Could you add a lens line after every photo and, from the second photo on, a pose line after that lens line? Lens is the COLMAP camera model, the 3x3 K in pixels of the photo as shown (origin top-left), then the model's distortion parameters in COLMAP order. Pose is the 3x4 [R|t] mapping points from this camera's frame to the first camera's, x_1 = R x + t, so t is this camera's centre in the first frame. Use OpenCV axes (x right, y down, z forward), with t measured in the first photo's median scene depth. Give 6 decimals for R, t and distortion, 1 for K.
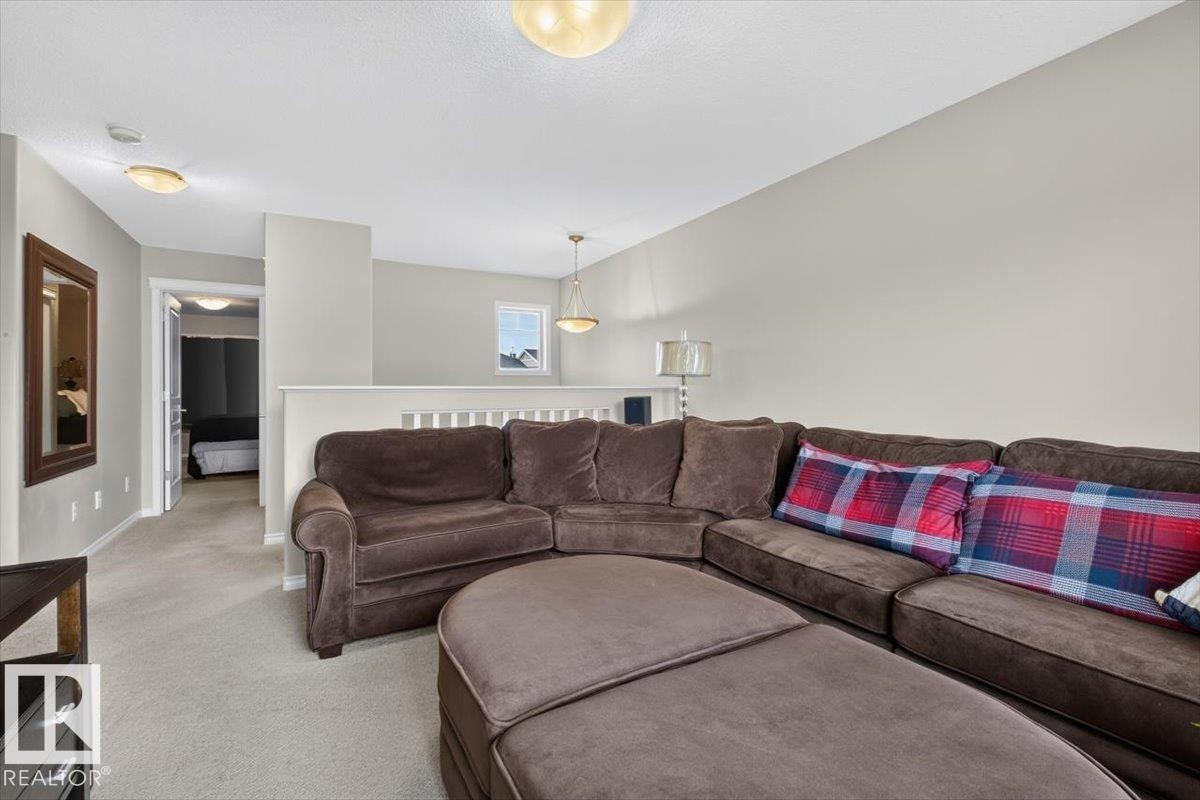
lens RADIAL K [[527.3, 0, 599.3], [0, 527.3, 397.0], [0, 0, 1]] dist [-0.004180, -0.000285]
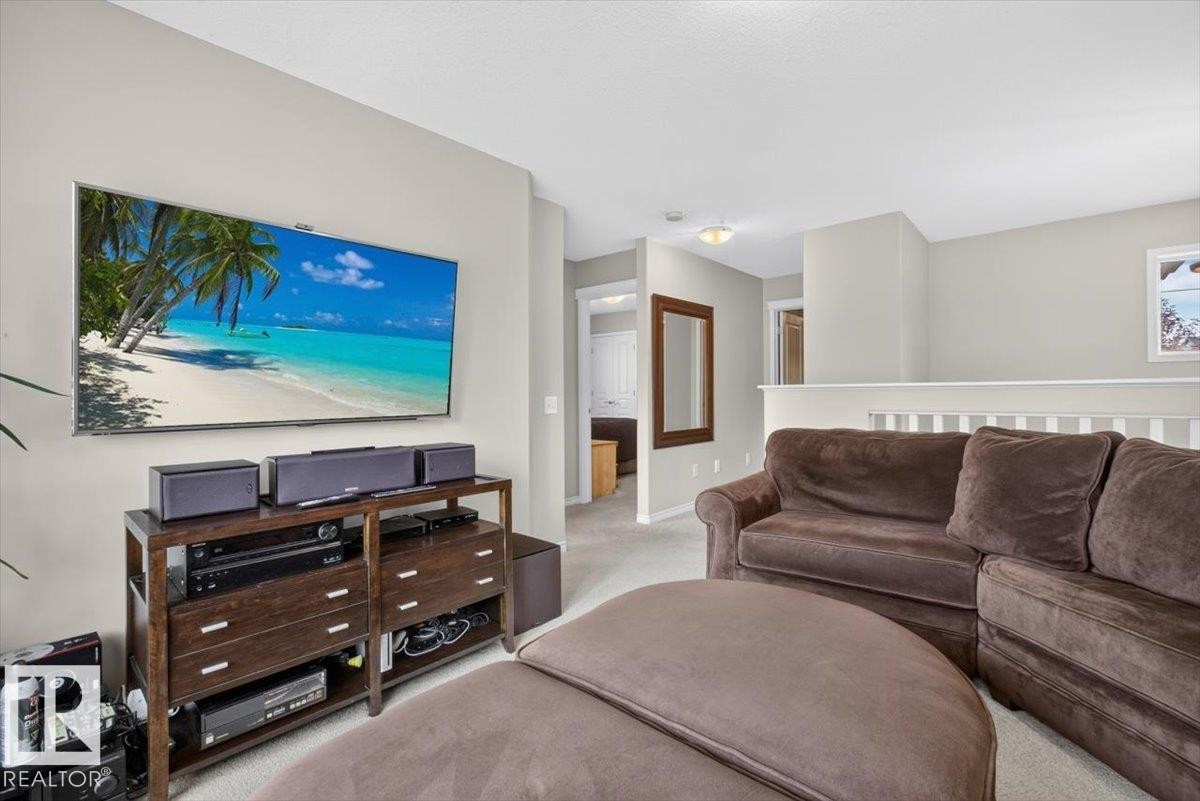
lens RADIAL K [[527.3, 0, 597.8], [0, 527.3, 397.1], [0, 0, 1]] dist [-0.004180, -0.000285]
pose [[0.333858, 0.007077, -0.942597, 0.355905], [-0.003834, 0.999974, 0.006150, -0.000301], [0.942616, 0.001561, 0.333876, 0.259452]]
